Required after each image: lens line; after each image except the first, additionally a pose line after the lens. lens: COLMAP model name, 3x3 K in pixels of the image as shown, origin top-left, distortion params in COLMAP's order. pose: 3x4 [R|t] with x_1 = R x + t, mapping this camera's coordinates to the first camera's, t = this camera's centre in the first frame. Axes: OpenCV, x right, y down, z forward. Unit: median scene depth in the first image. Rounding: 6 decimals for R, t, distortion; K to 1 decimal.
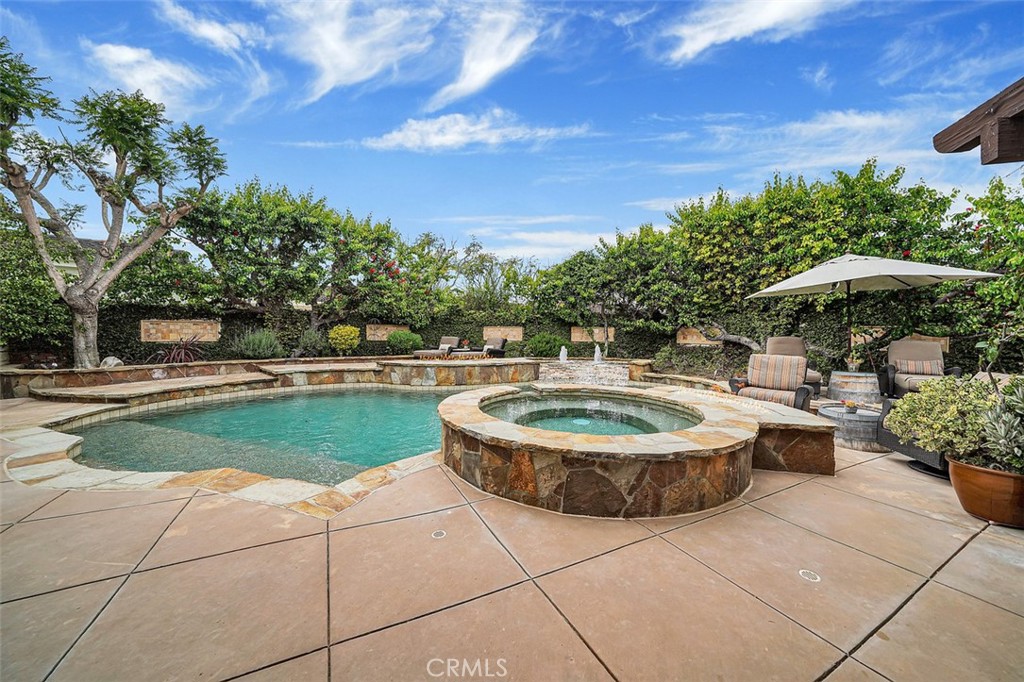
lens RADIAL K [[364.4, 0, 514.5], [0, 364.4, 342.8], [0, 0, 1]] dist [-0.000726, 0.000012]
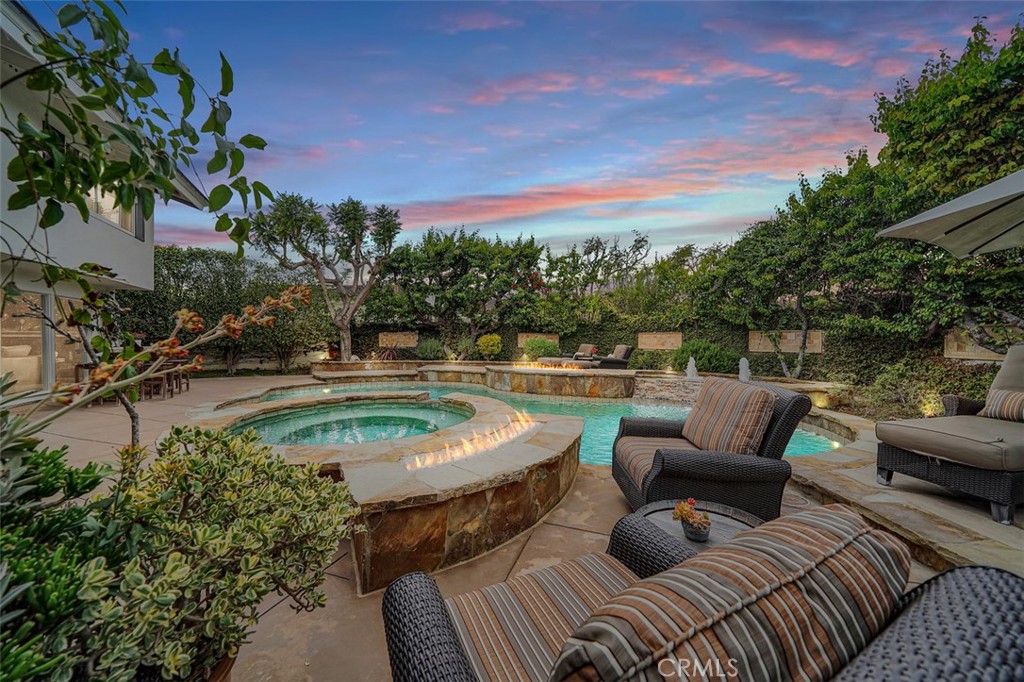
lens RADIAL K [[364.4, 0, 514.5], [0, 364.4, 342.8], [0, 0, 1]] dist [-0.000726, 0.000012]
pose [[0.705438, -0.001041, -0.708771, 0.526255], [-0.016218, 0.999713, -0.017610, -0.001240], [0.708586, 0.023917, 0.705219, 0.283581]]
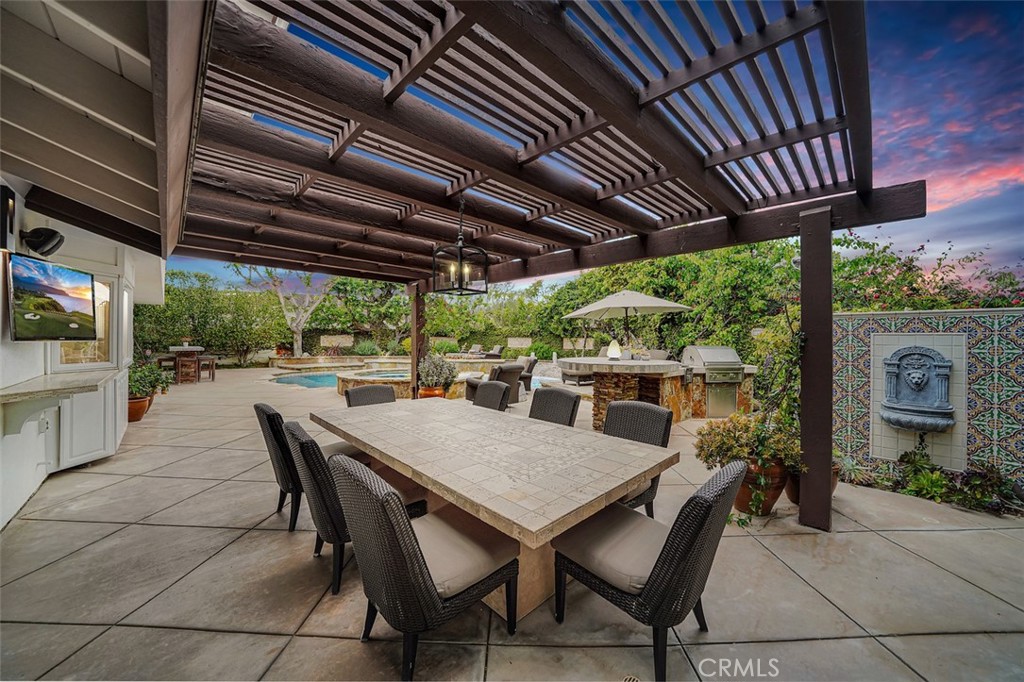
lens RADIAL K [[364.4, 0, 514.5], [0, 364.4, 342.8], [0, 0, 1]] dist [-0.000726, 0.000012]
pose [[0.897385, 0.004966, -0.441221, 0.899410], [-0.014297, 0.999739, -0.017826, -0.000079], [0.441017, 0.022305, 0.897222, -0.390945]]
